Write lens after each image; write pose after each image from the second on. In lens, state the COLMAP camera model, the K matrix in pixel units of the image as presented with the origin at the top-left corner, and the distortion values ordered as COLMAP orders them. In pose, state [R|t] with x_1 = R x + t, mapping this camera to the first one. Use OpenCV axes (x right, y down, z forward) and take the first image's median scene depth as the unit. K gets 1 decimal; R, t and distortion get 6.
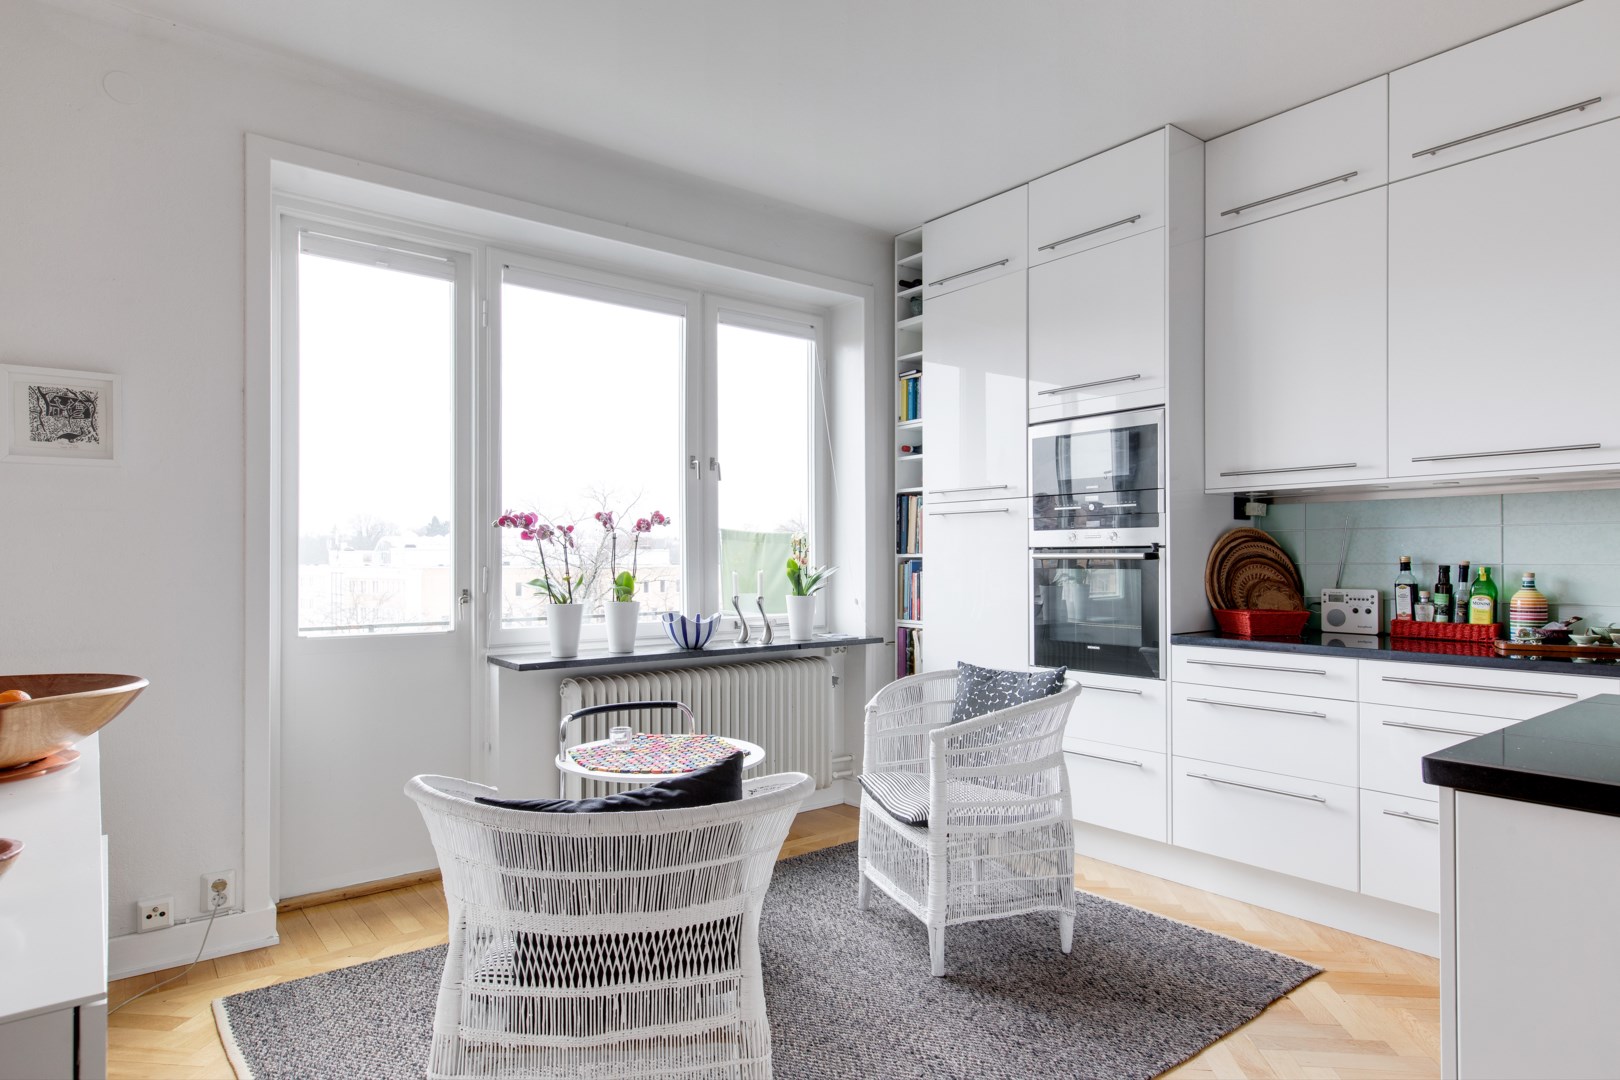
lens RADIAL K [[940.5, 0, 835.2], [0, 940.5, 548.1], [0, 0, 1]] dist [-0.005782, -0.001917]
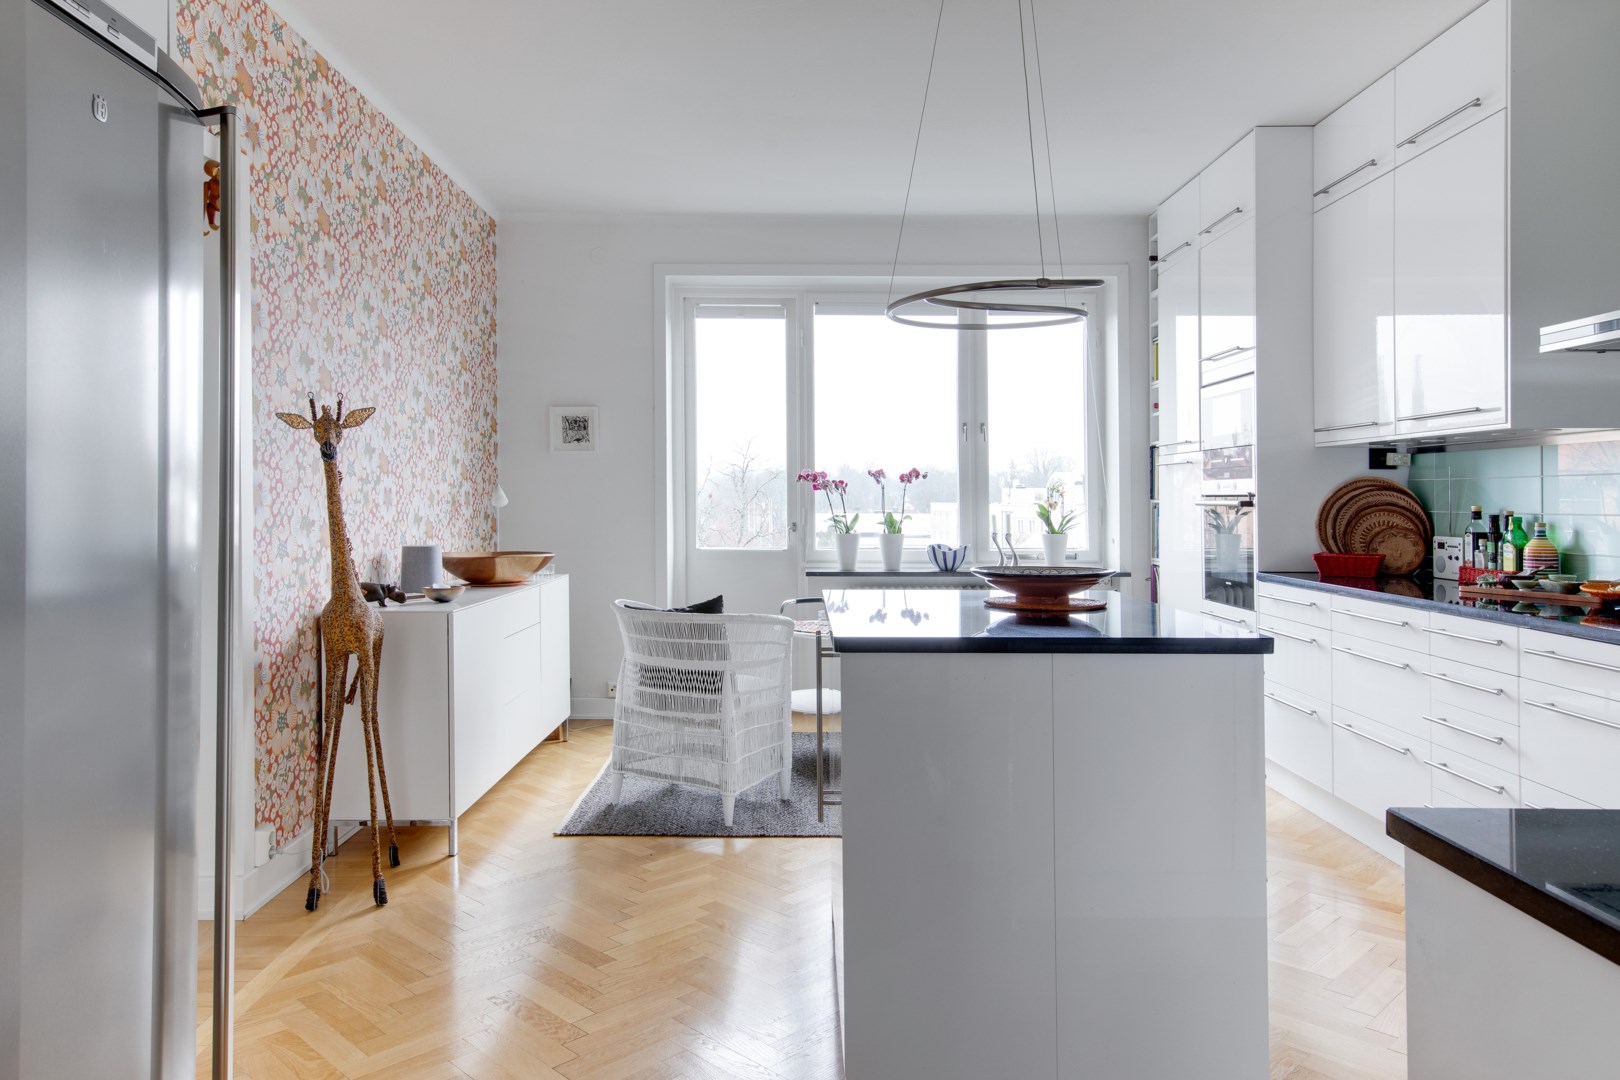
lens RADIAL K [[1171.3, 0, 810.5], [0, 1171.3, 533.4], [0, 0, 1]] dist [-0.050829, -0.002266]
pose [[0.775148, 0.022346, -0.631384, 0.801862], [0.004594, 0.999148, 0.041003, -0.015588], [0.631763, -0.034684, 0.774385, -0.431099]]
